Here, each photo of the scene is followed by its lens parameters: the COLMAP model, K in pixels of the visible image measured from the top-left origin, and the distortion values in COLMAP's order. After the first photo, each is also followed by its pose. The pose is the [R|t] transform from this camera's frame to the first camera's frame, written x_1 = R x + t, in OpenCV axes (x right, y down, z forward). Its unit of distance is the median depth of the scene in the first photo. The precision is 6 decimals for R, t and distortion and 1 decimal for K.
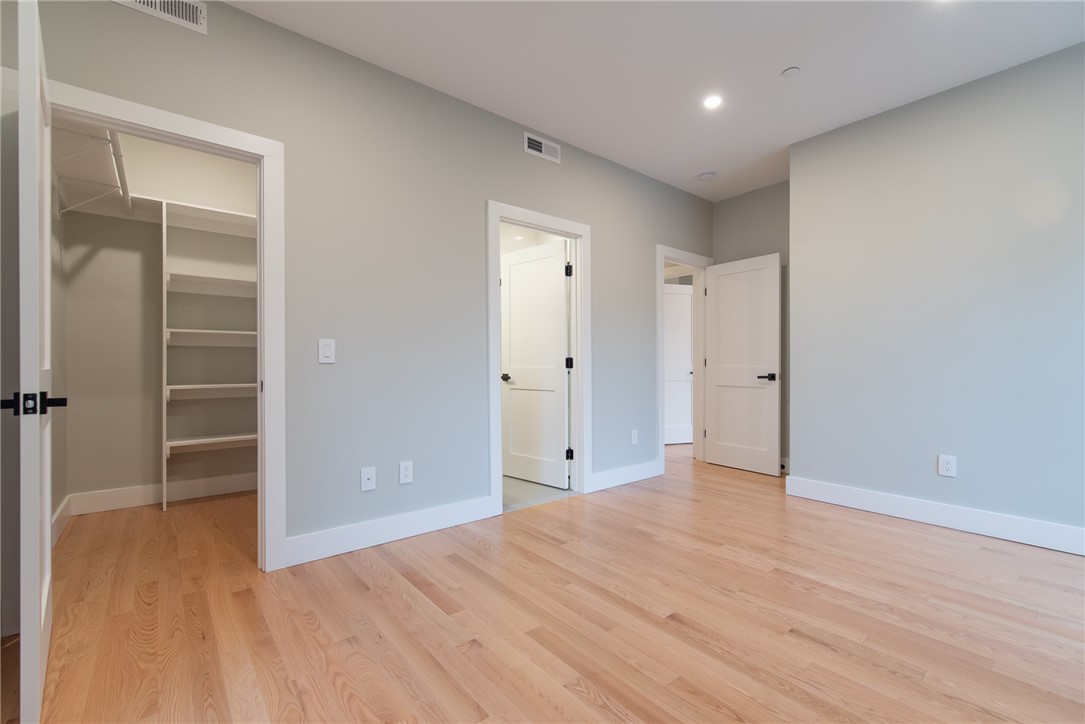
lens RADIAL K [[467.0, 0, 542.5], [0, 467.0, 362.0], [0, 0, 1]] dist [-0.002713, -0.000464]
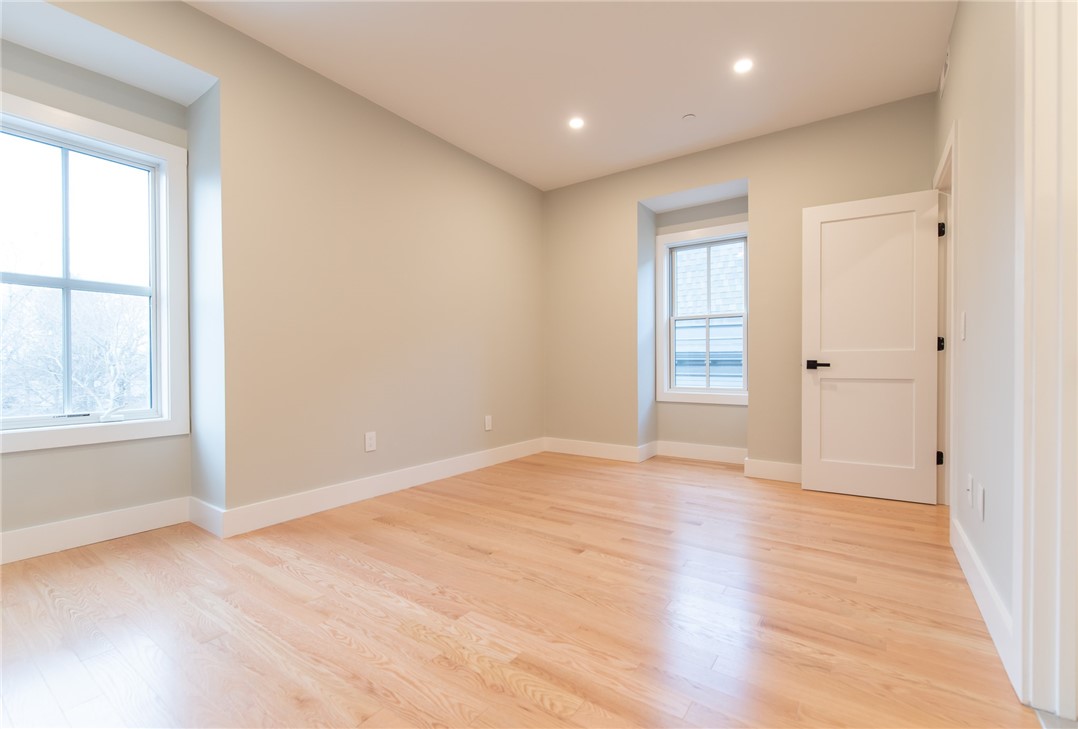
lens RADIAL K [[470.5, 0, 539.0], [0, 470.5, 364.5], [0, 0, 1]] dist [-0.000139, -0.000028]
pose [[-0.966516, 0.003773, -0.256580, 0.607772], [0.005197, 0.999975, -0.004872, 0.054771], [0.256555, -0.006043, -0.966511, 1.889887]]
